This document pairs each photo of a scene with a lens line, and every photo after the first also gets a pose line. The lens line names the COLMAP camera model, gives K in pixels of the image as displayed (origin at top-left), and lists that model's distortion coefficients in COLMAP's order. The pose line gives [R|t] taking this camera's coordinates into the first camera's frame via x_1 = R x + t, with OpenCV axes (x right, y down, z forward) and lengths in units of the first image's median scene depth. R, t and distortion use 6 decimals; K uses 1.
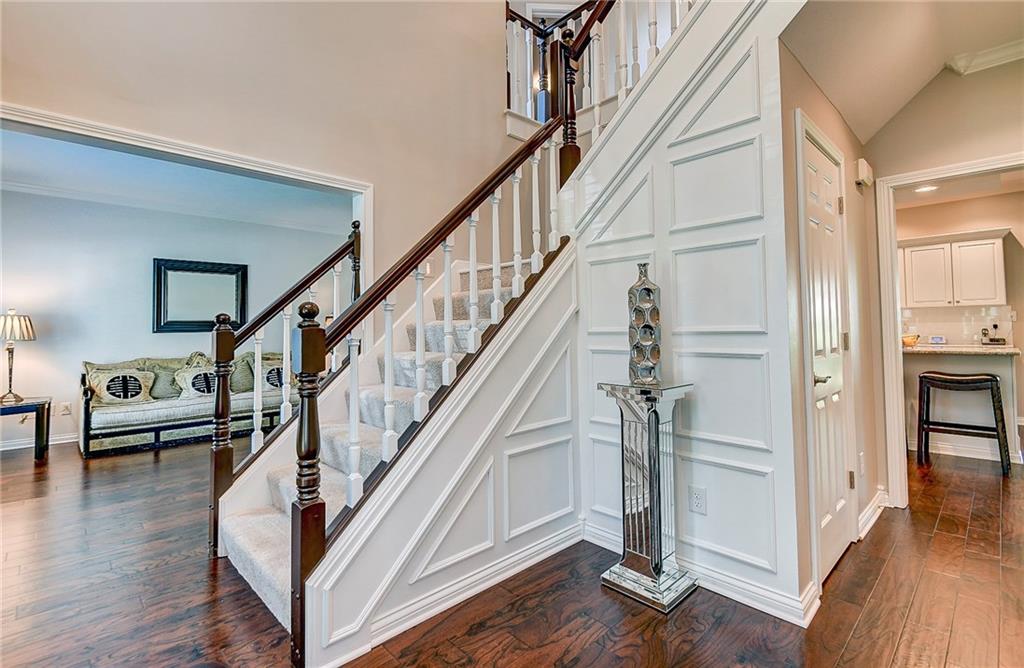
lens RADIAL K [[473.2, 0, 511.0], [0, 473.2, 303.8], [0, 0, 1]] dist [-0.016920, -0.003193]
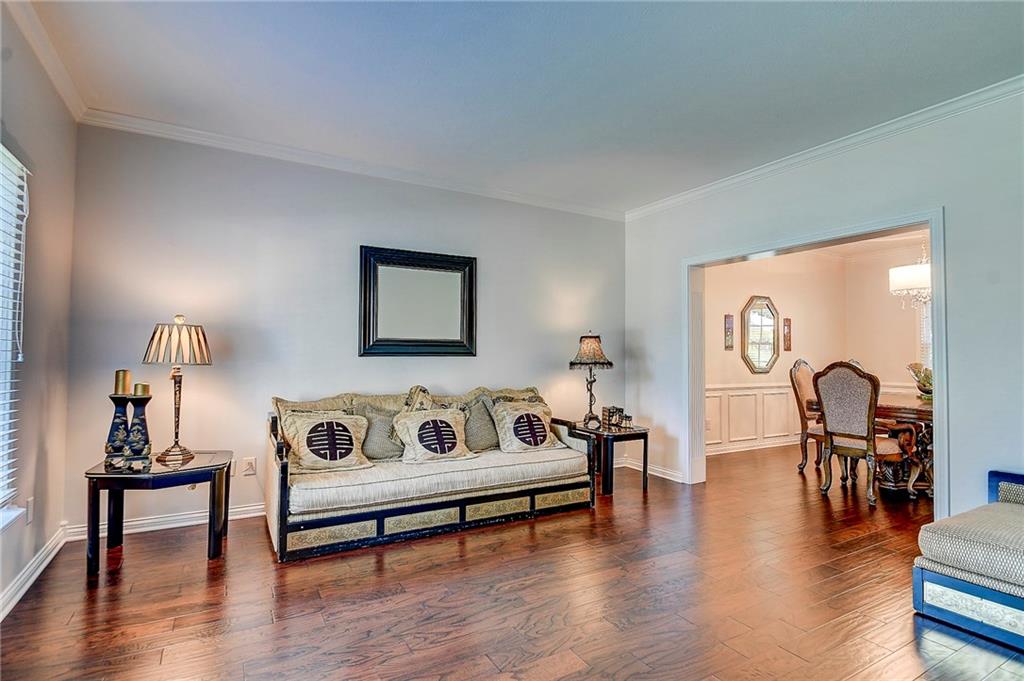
lens RADIAL K [[492.8, 0, 511.2], [0, 492.8, 341.5], [0, 0, 1]] dist [0.004980, 0.000256]
pose [[0.967621, 0.014904, -0.251965, -0.432211], [-0.009683, 0.999712, 0.021947, 0.026902], [0.252220, -0.018797, 0.967487, 0.423592]]
